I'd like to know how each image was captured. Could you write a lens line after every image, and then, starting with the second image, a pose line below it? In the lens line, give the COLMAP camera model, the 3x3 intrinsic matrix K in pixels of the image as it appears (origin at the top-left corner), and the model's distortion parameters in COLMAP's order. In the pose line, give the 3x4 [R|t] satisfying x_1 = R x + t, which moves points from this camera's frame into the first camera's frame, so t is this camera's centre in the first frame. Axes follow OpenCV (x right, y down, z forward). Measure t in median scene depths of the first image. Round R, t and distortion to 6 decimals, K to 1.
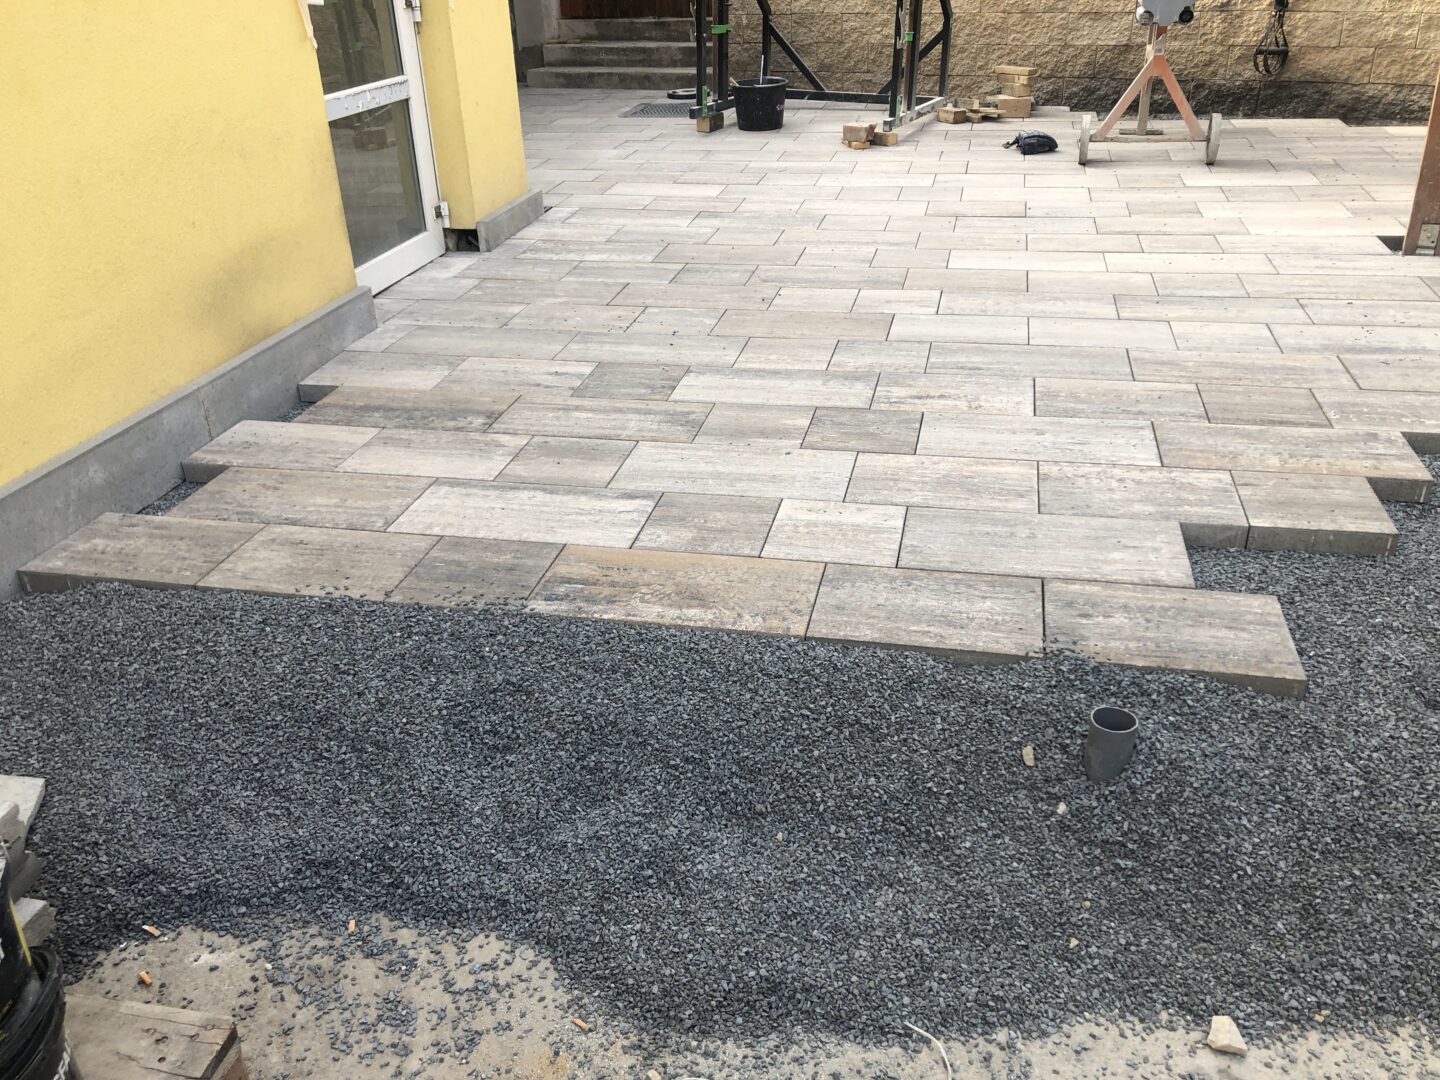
lens RADIAL K [[1179.9, 0, 711.3], [0, 1179.9, 514.9], [0, 0, 1]] dist [0.041219, -0.035548]
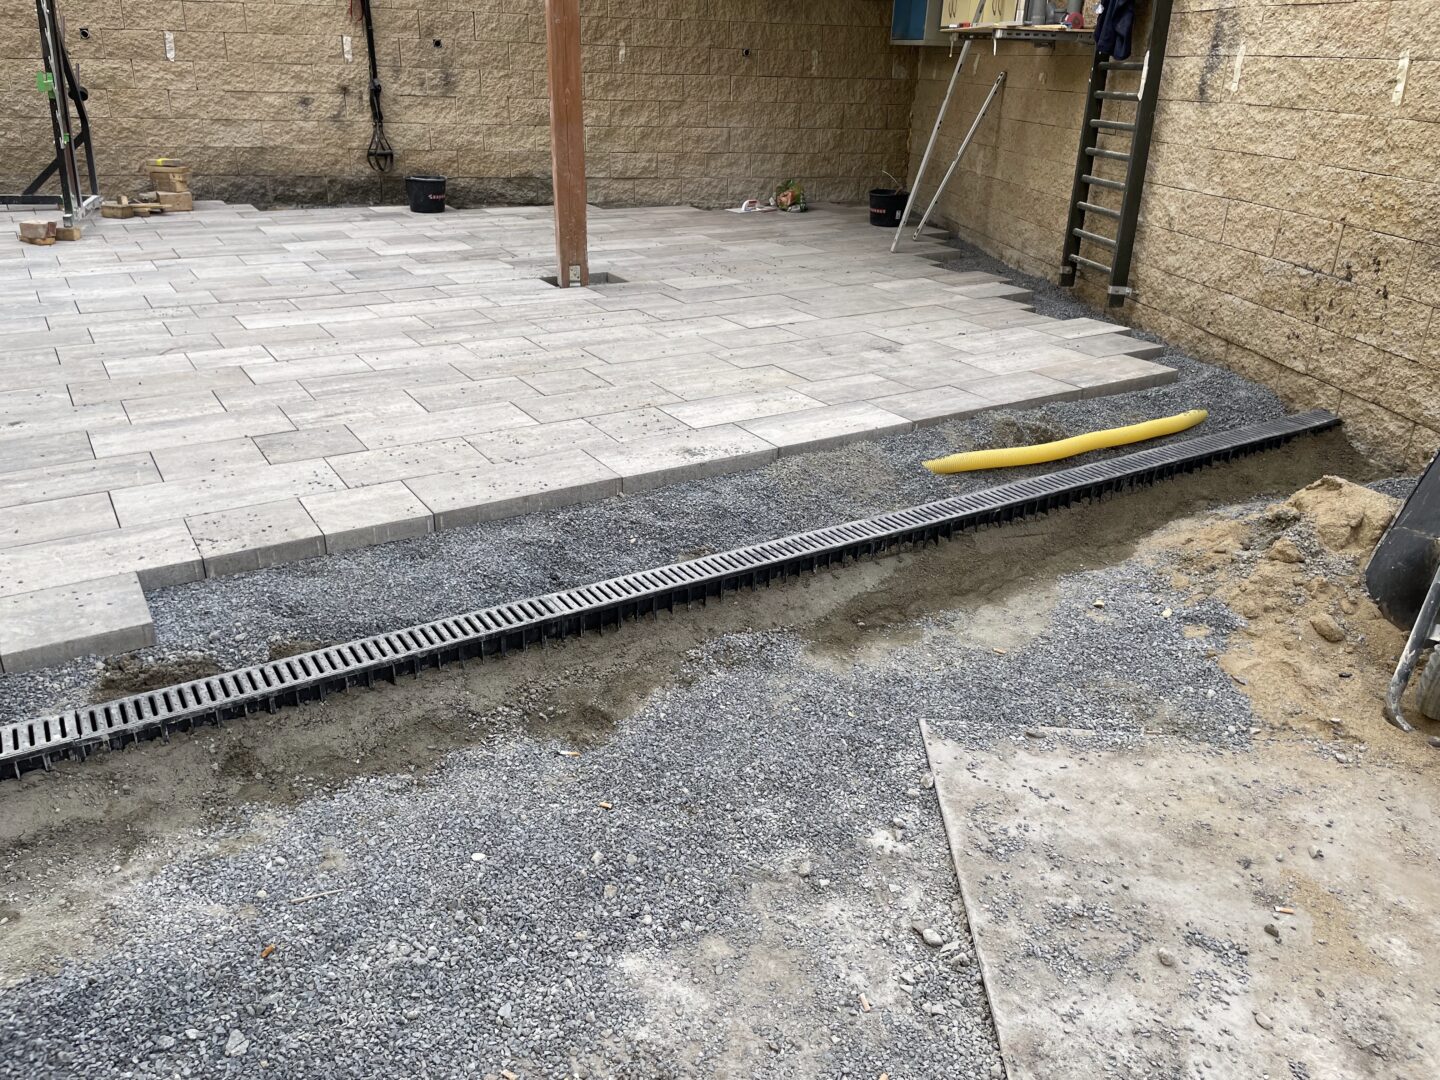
lens RADIAL K [[1097.9, 0, 717.0], [0, 1097.9, 531.3], [0, 0, 1]] dist [0.087442, -0.118206]
pose [[0.705282, -0.230518, 0.670402, -0.361729], [0.266958, 0.962406, 0.050077, 0.069413], [-0.656743, 0.143650, 0.740306, -0.097950]]
